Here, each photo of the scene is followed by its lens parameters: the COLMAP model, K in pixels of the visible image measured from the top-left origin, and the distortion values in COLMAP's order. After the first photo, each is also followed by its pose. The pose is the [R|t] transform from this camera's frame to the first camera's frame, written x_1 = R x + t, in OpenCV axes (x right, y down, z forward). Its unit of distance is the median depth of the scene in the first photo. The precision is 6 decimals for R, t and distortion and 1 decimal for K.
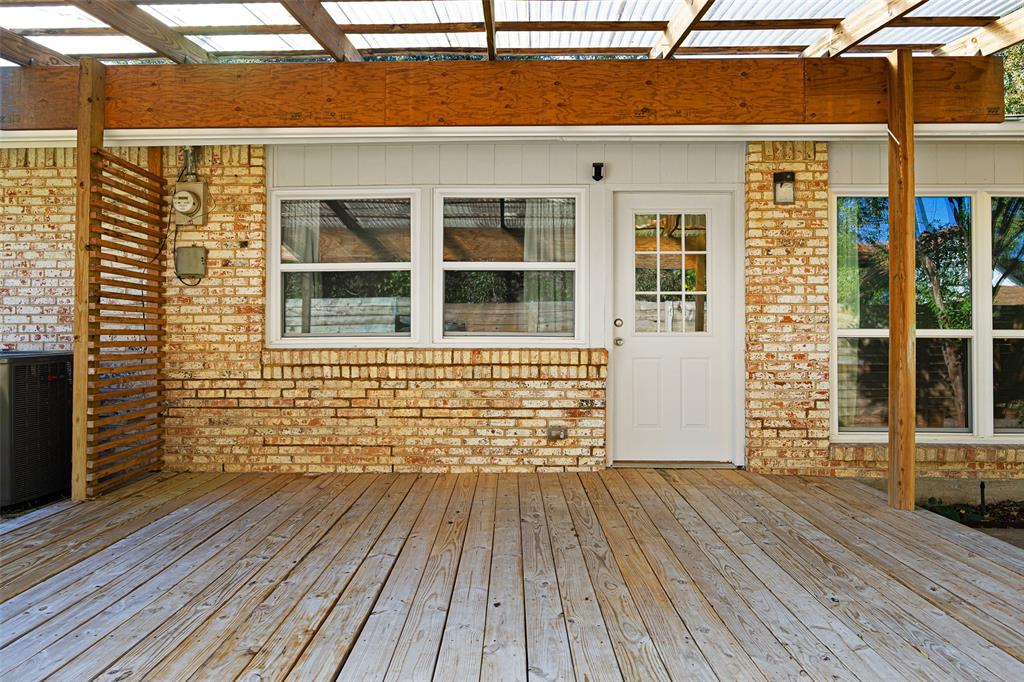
lens RADIAL K [[654.2, 0, 512.0], [0, 654.2, 341.0], [0, 0, 1]] dist [-0.036112, 0.001848]
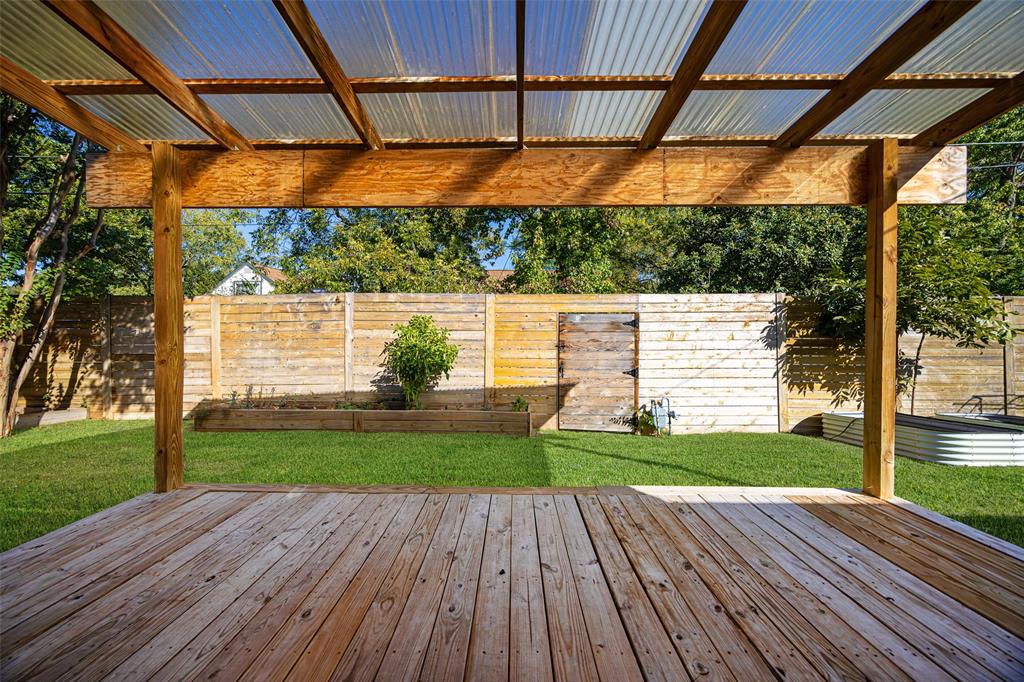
lens RADIAL K [[394.8, 0, 512.0], [0, 394.8, 341.0], [0, 0, 1]] dist [0.001303, 0.000119]
pose [[-0.999957, -0.004896, 0.007847, -0.045685], [-0.004753, 0.999825, 0.018067, -0.041811], [-0.007934, 0.018029, -0.999806, 1.771842]]
